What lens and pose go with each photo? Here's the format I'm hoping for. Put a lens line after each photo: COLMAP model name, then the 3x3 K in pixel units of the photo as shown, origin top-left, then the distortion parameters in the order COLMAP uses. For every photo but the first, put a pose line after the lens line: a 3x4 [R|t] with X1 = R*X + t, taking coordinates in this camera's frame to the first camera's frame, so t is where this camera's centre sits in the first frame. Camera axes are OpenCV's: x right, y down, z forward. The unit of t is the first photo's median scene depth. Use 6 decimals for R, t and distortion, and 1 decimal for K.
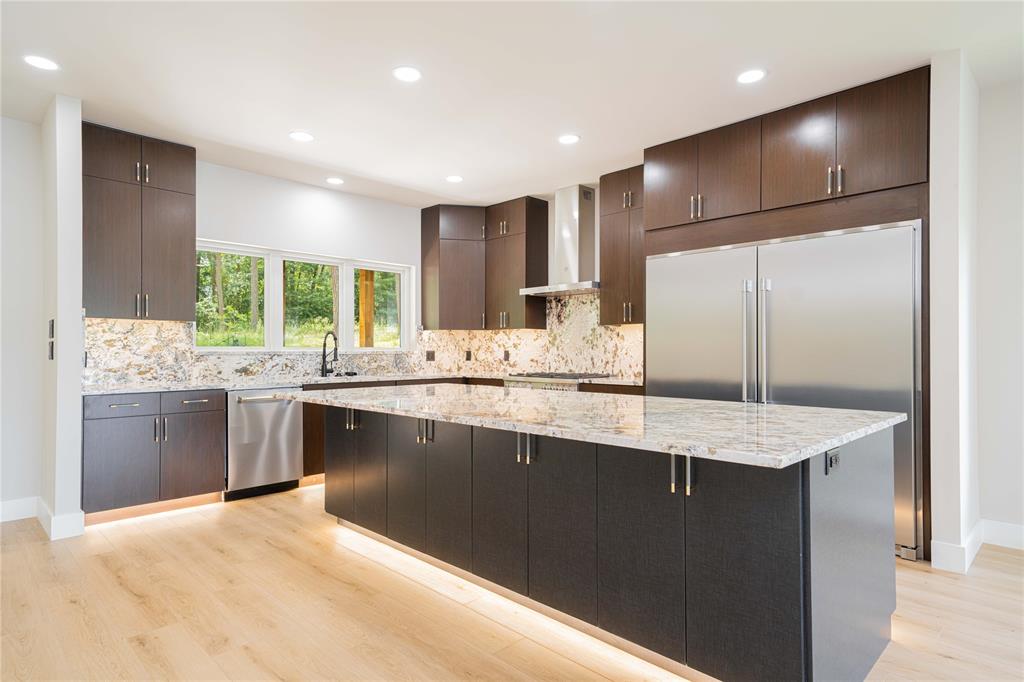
lens RADIAL K [[571.5, 0, 512.0], [0, 571.5, 346.9], [0, 0, 1]] dist [0.030664, 0.001058]
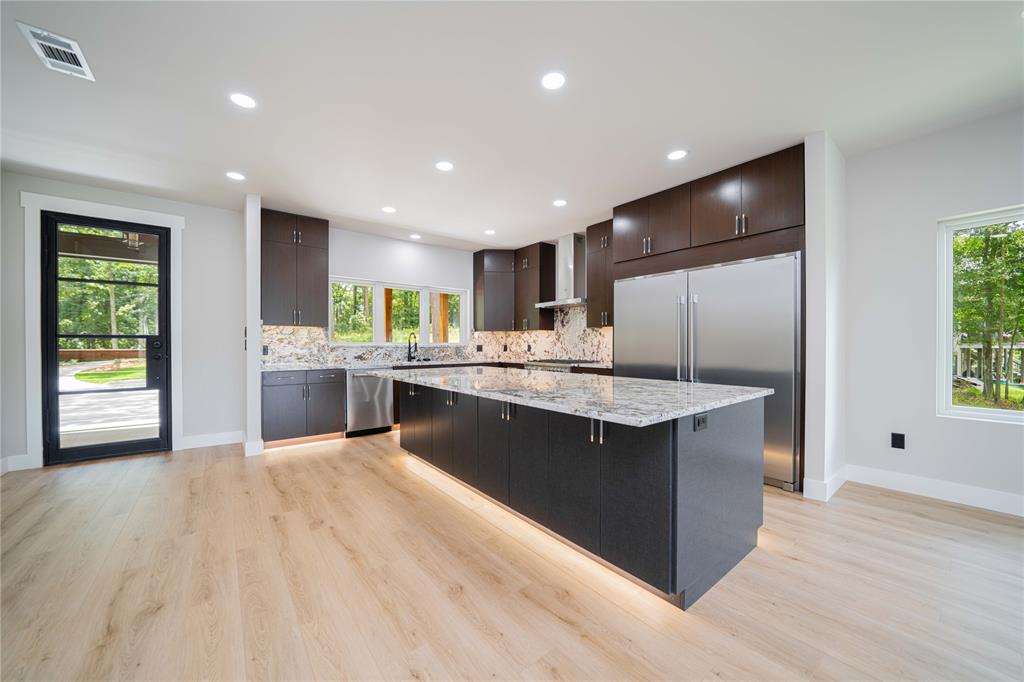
lens RADIAL K [[376.3, 0, 509.2], [0, 376.3, 347.3], [0, 0, 1]] dist [-0.010155, 0.000157]
pose [[0.992913, -0.000345, -0.118845, 0.066945], [0.001921, 0.999912, 0.013145, -0.000016], [0.118830, -0.013280, 0.992826, 0.009150]]
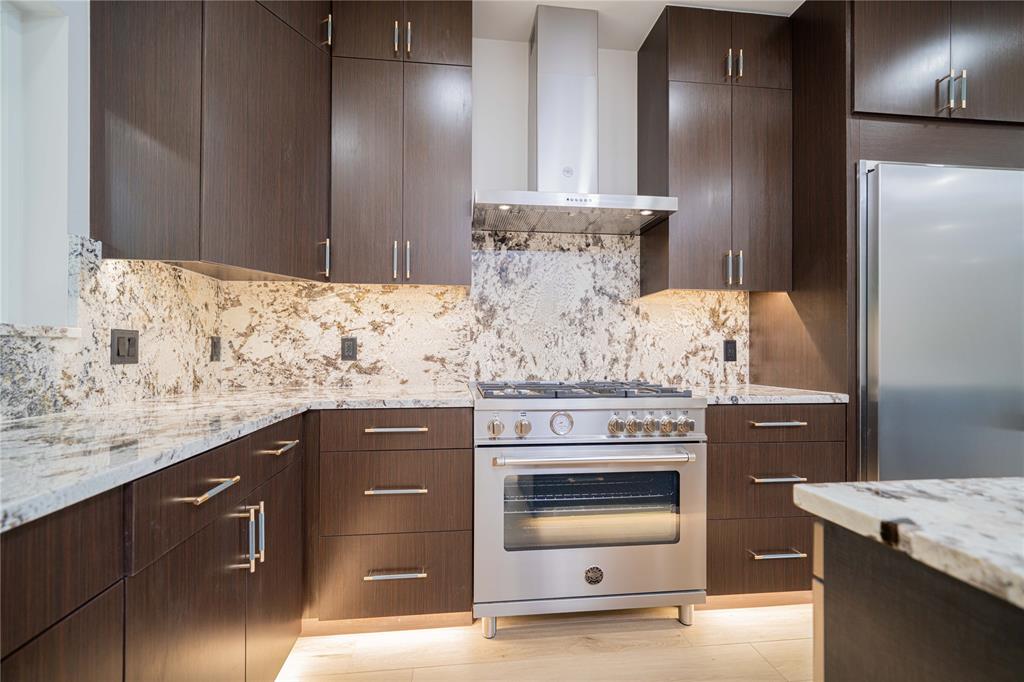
lens RADIAL K [[439.3, 0, 512.0], [0, 439.3, 341.0], [0, 0, 1]] dist [-0.000213, -0.000012]
pose [[0.619789, 0.021829, 0.784464, -0.235166], [-0.008283, 0.999739, -0.021275, 0.018595], [-0.784724, 0.006688, 0.619809, 0.821872]]
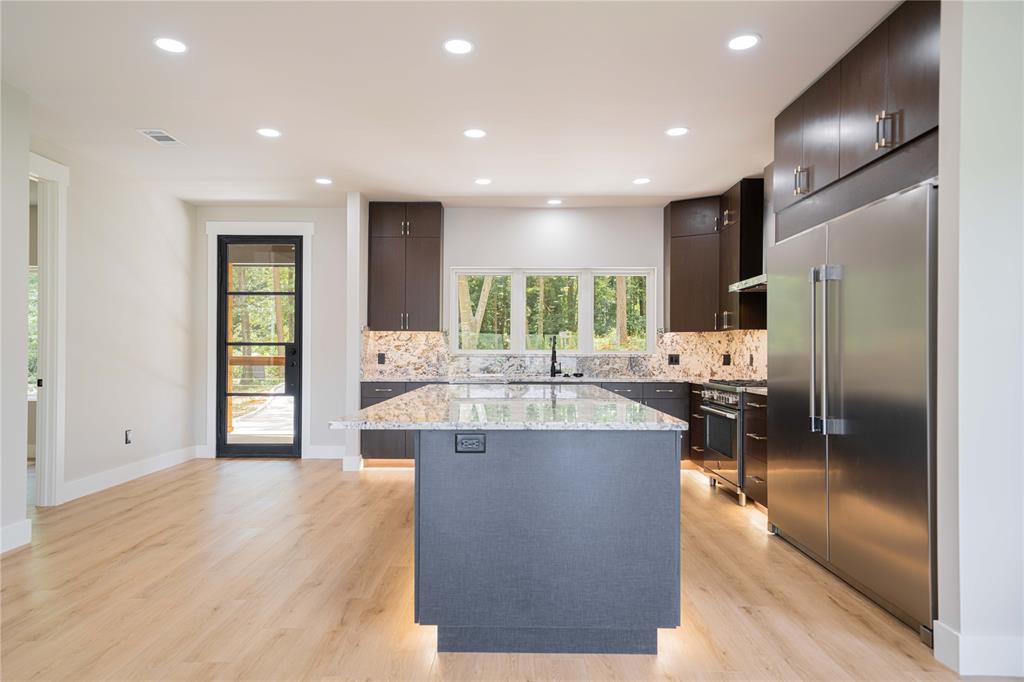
lens RADIAL K [[676.6, 0, 508.1], [0, 676.6, 346.4], [0, 0, 1]] dist [0.051547, 0.000181]
pose [[0.699579, -0.003850, -0.714545, 0.562181], [0.001015, 0.999990, -0.004395, -0.001681], [0.714554, 0.002350, 0.699576, 0.010849]]
